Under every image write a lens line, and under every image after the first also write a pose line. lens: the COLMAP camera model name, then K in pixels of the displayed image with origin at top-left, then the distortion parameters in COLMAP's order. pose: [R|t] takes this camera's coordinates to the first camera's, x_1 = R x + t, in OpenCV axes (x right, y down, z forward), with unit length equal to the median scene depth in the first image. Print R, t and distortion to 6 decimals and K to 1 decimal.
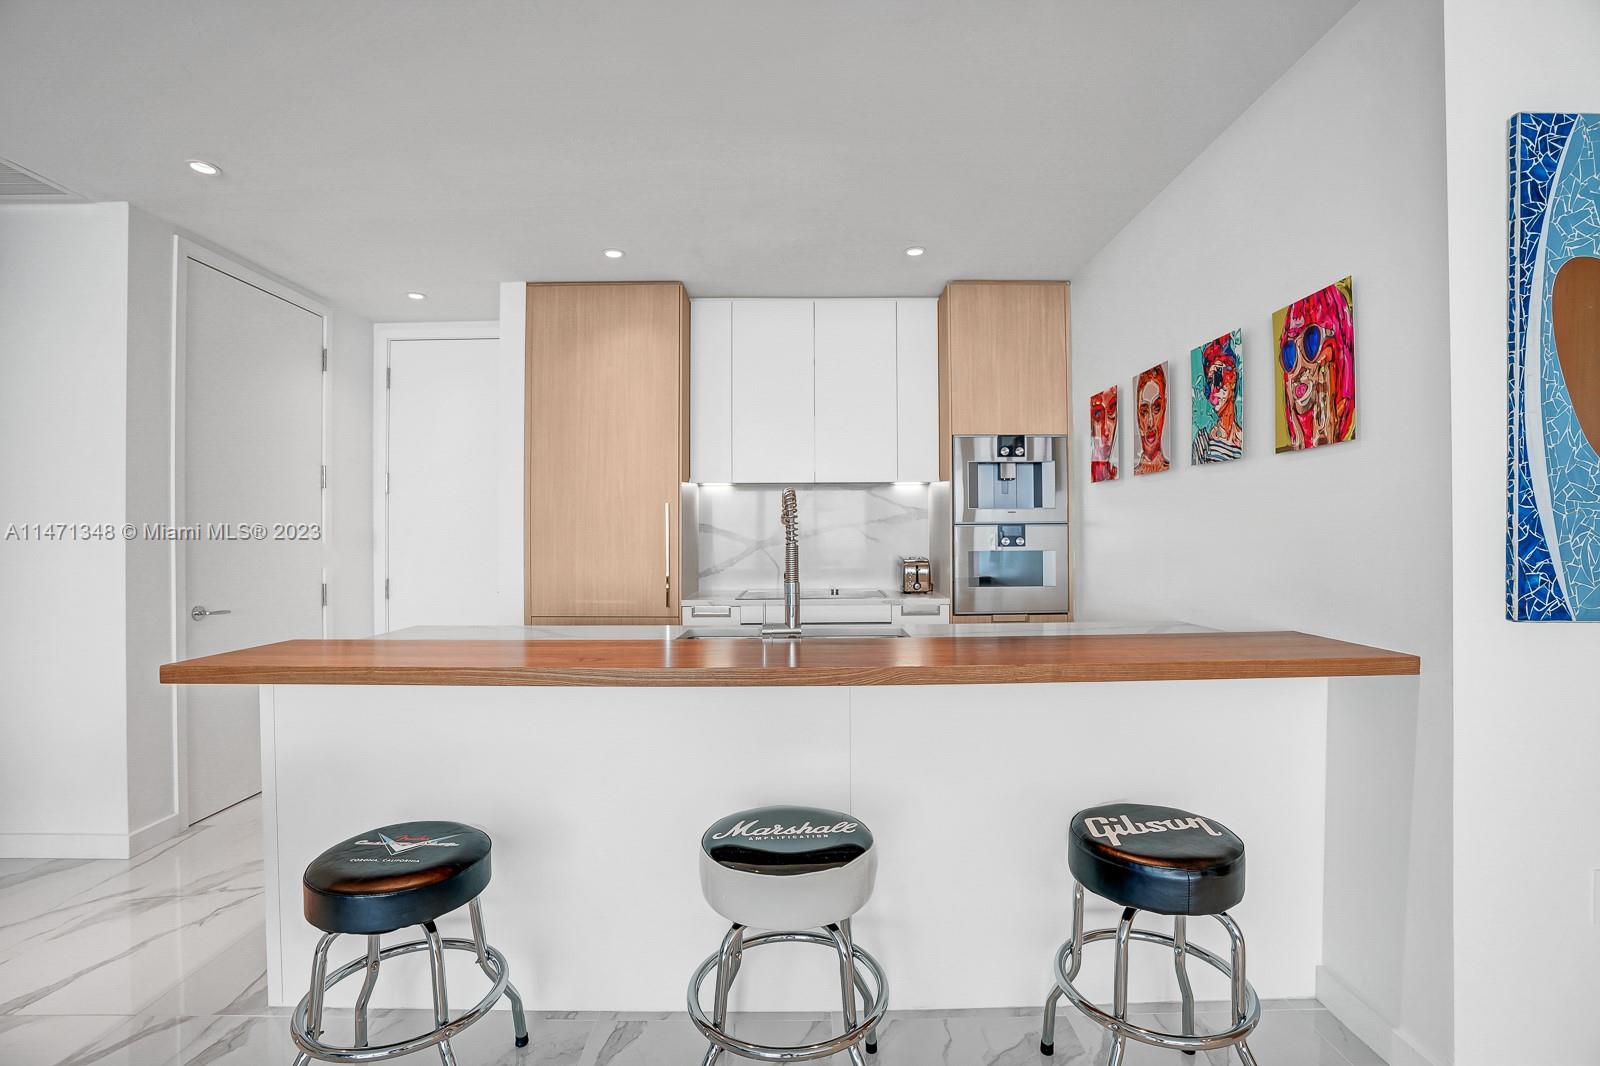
lens RADIAL K [[734.0, 0, 807.4], [0, 734.0, 532.9], [0, 0, 1]] dist [-0.073760, 0.029281]
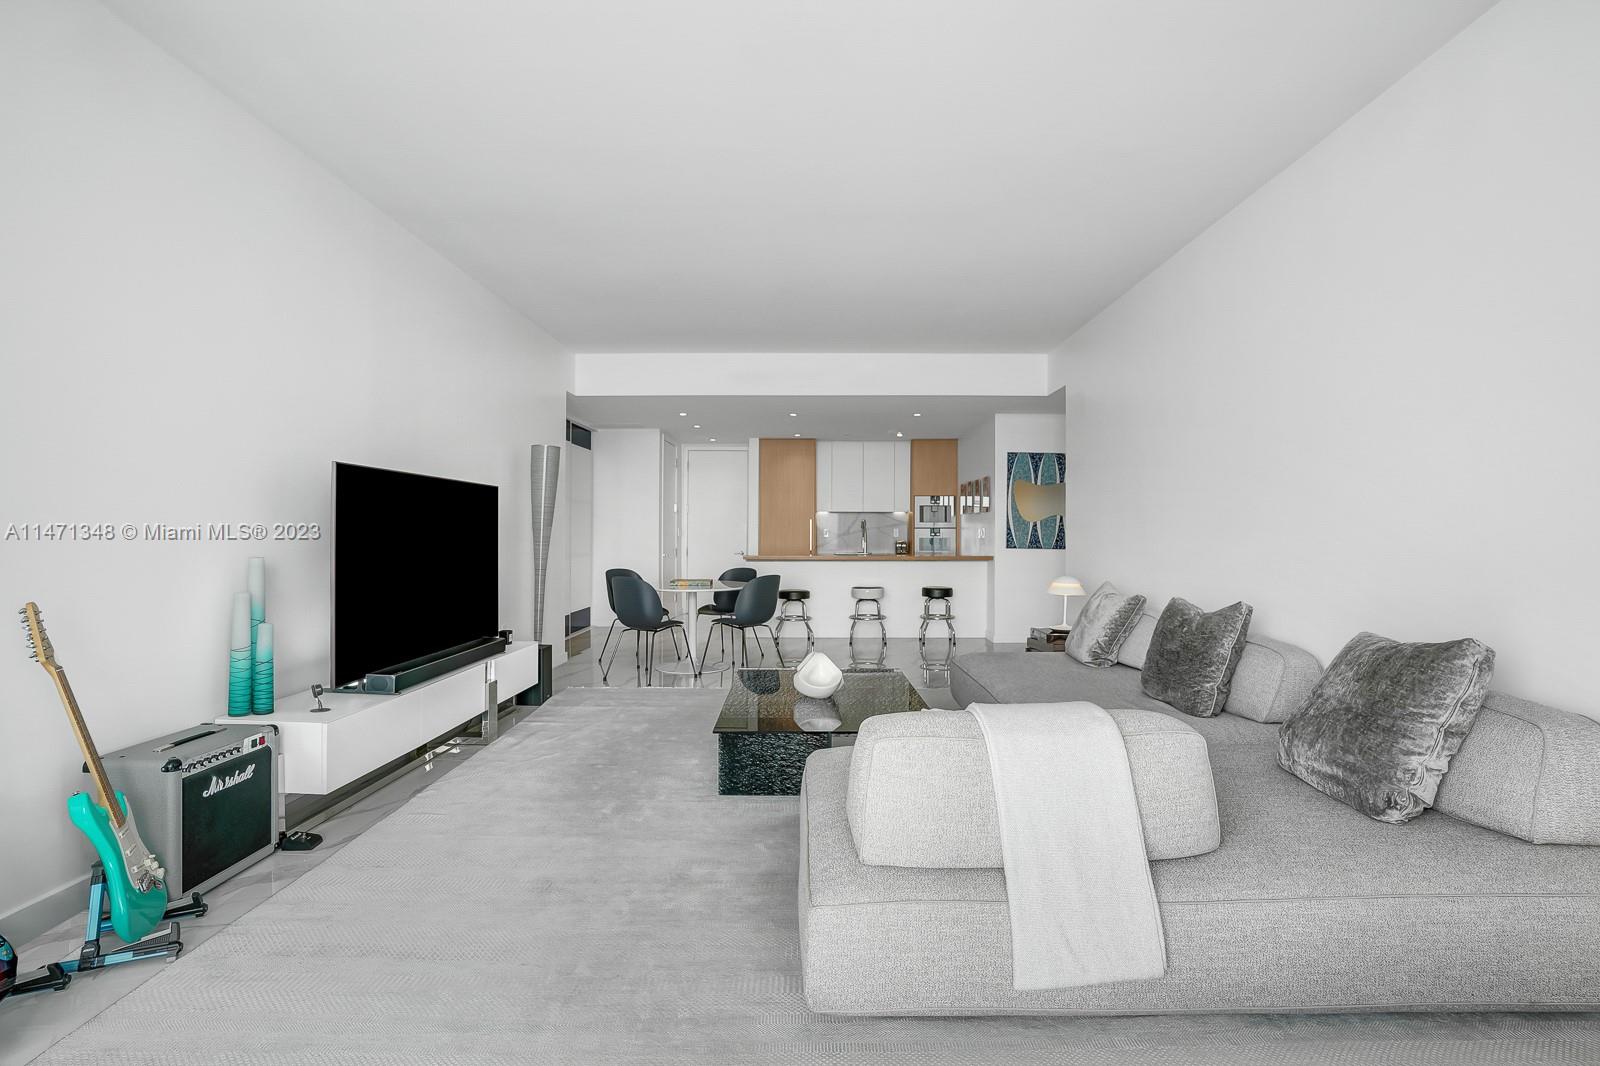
lens RADIAL K [[744.8, 0, 806.2], [0, 744.8, 532.4], [0, 0, 1]] dist [-0.076858, 0.030751]
pose [[0.999802, 0.009413, -0.017531, -0.251129], [-0.009386, 0.999955, 0.001588, 0.007751], [0.017545, -0.001423, 0.999845, -2.901282]]
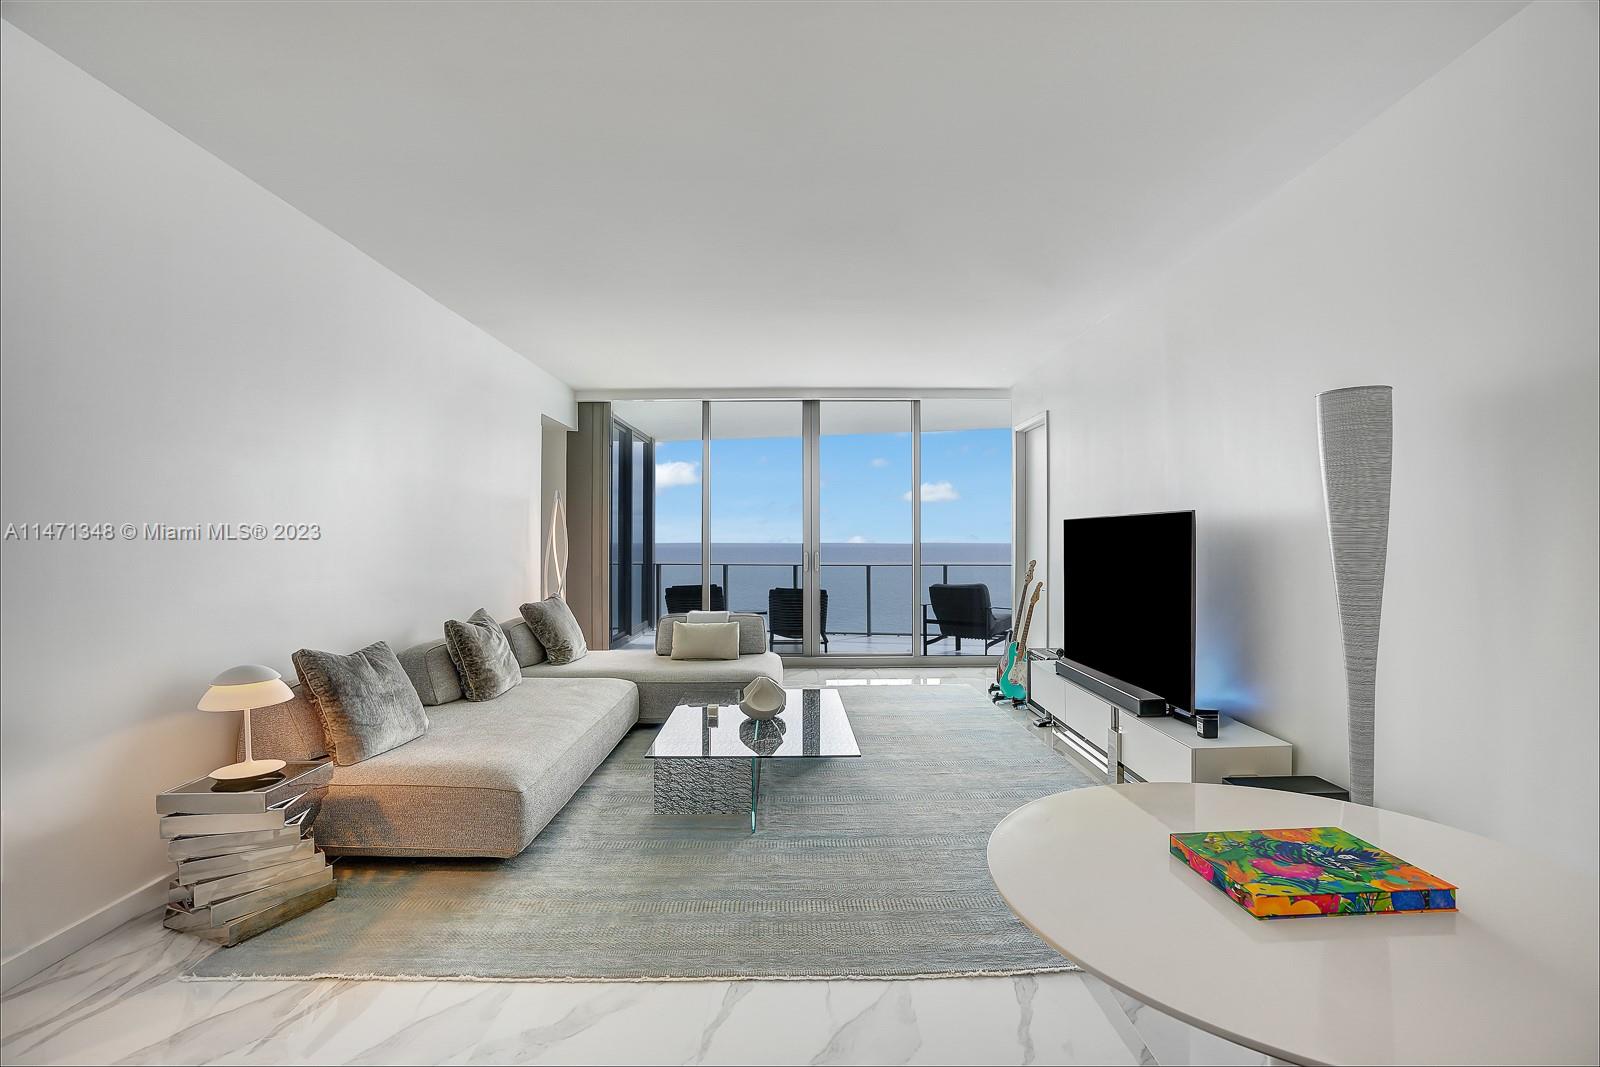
lens RADIAL K [[734.0, 0, 807.4], [0, 734.0, 533.4], [0, 0, 1]] dist [-0.073760, 0.029281]
pose [[-0.999983, 0.005746, -0.000023, -0.359535], [0.005746, 0.999961, -0.006703, -0.057080], [-0.000016, -0.006703, -0.999978, 0.507534]]
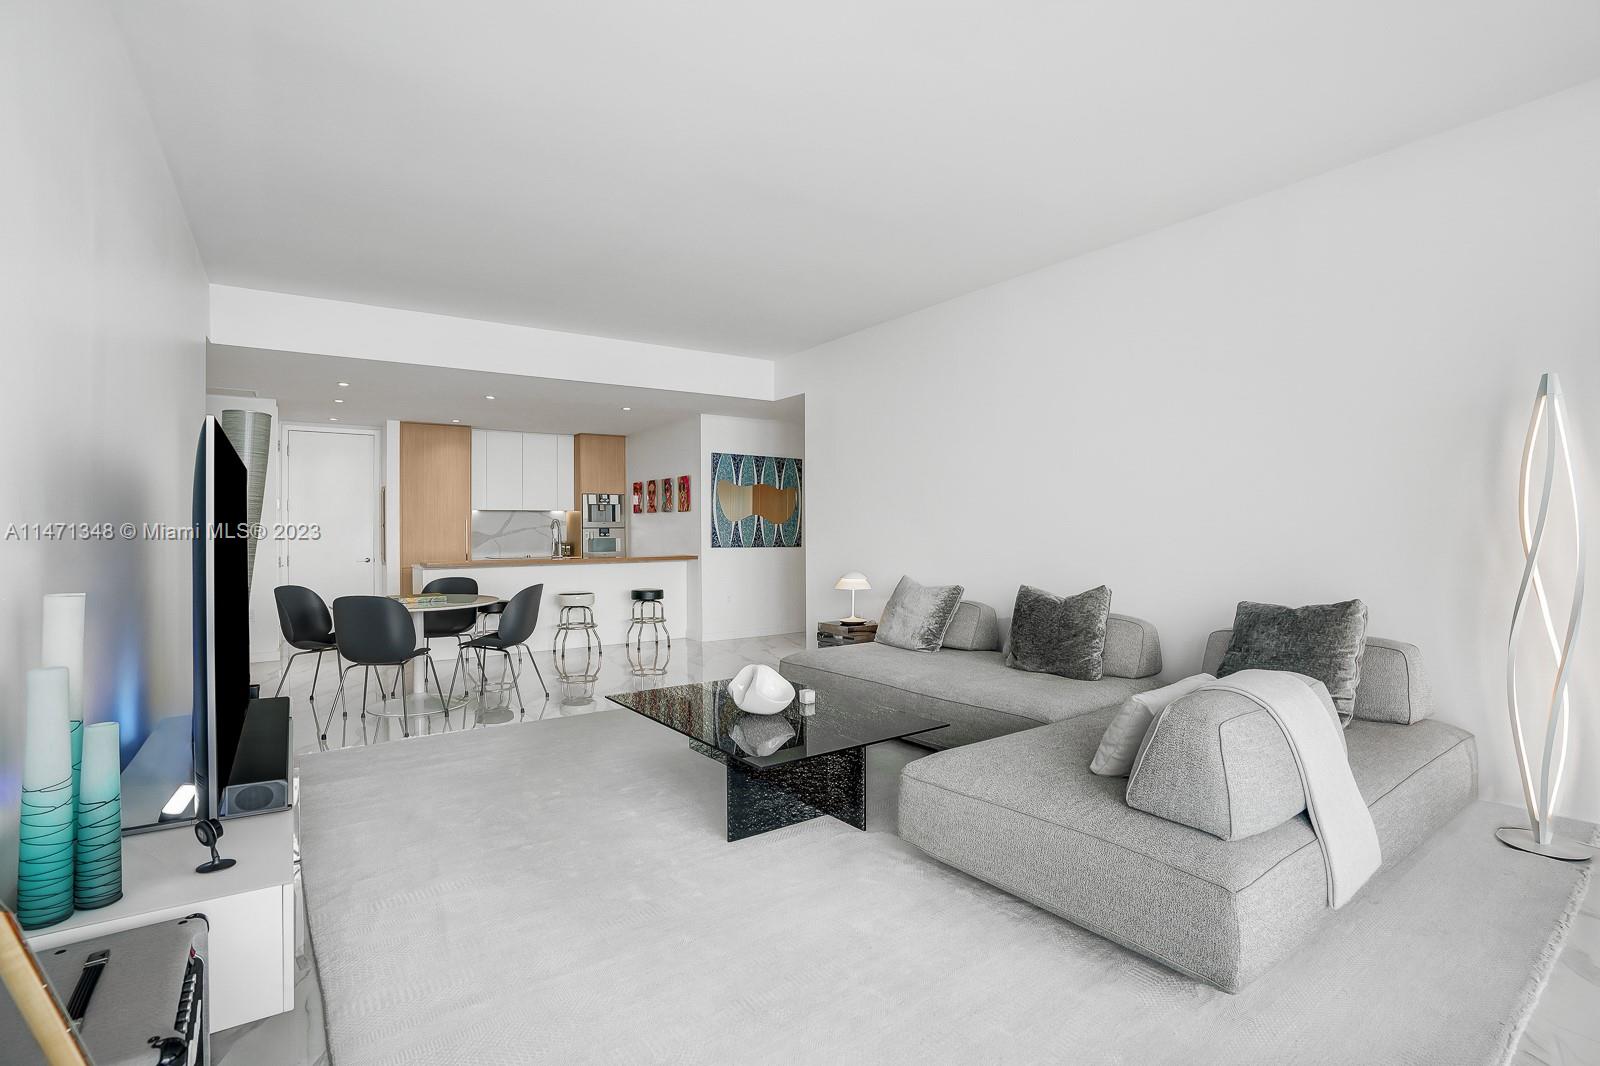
lens RADIAL K [[744.8, 0, 806.2], [0, 744.8, 532.4], [0, 0, 1]] dist [-0.076858, 0.030751]
pose [[0.822623, -0.000637, 0.568587, -1.015624], [0.000423, 1.000000, 0.000510, 0.005556], [-0.568587, -0.000179, 0.822623, -2.558464]]
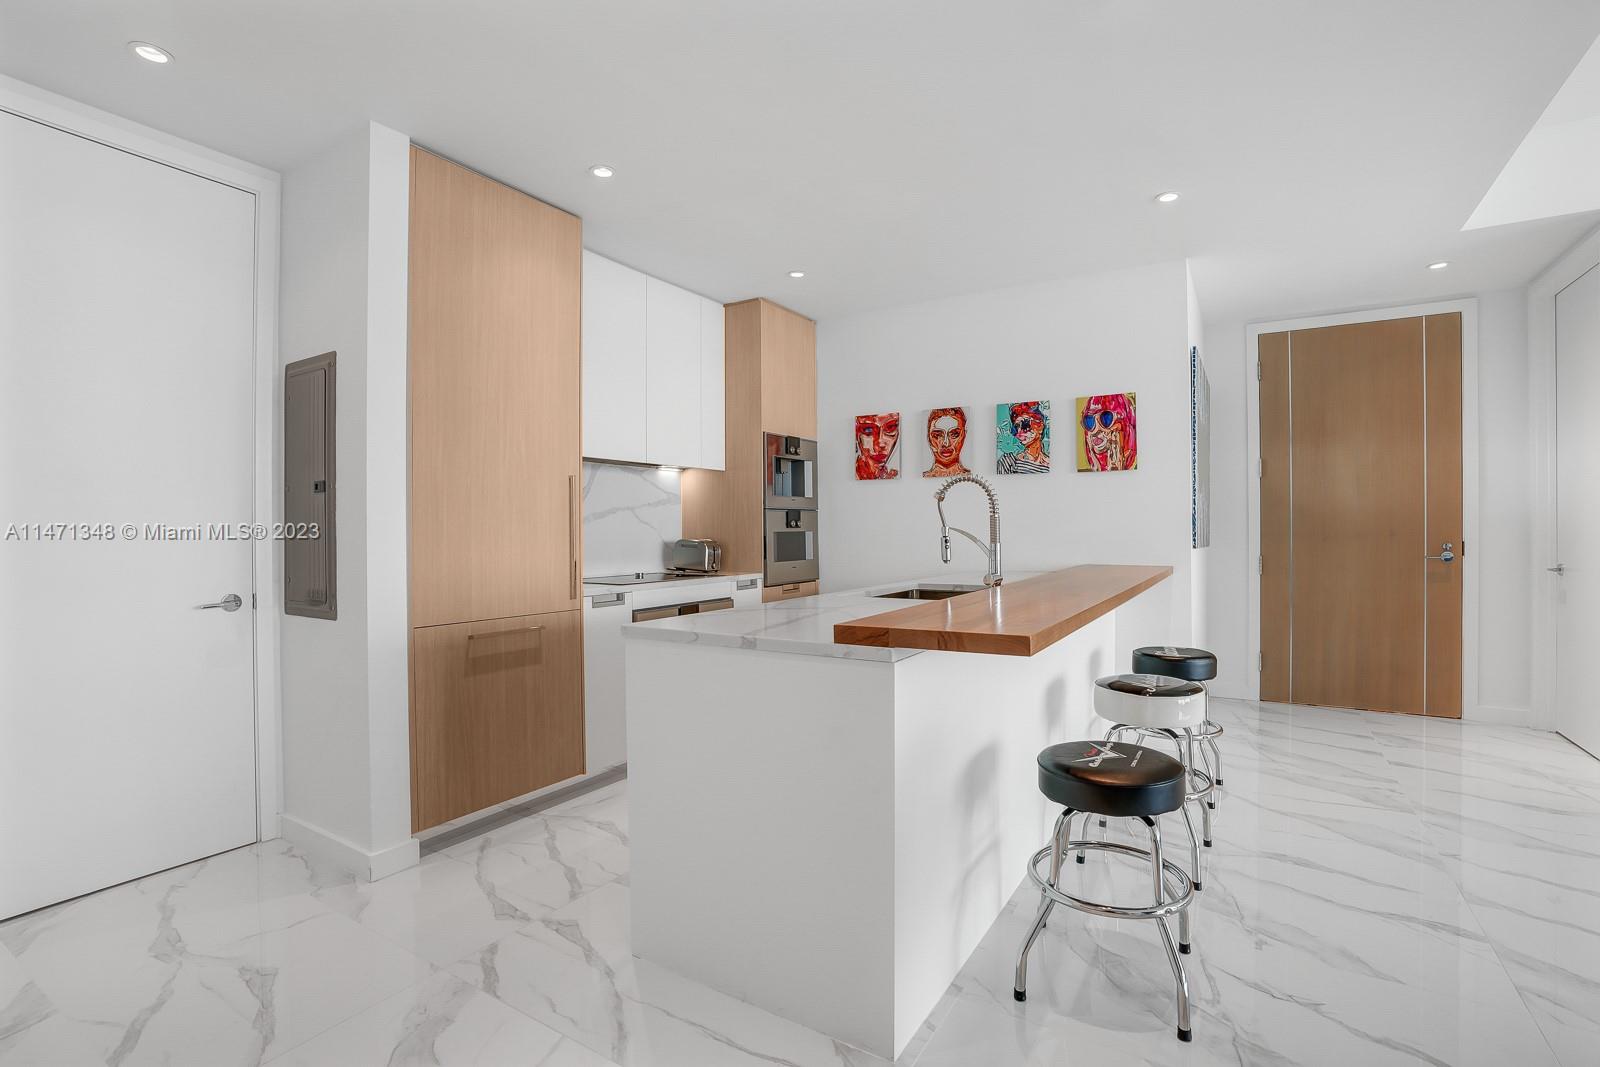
lens RADIAL K [[744.8, 0, 806.2], [0, 744.8, 532.9], [0, 0, 1]] dist [-0.076858, 0.030751]
pose [[0.527686, -0.004623, 0.849427, -1.229678], [0.003564, 0.999988, 0.003229, 0.037433], [-0.849432, 0.001323, 0.527696, 0.507857]]
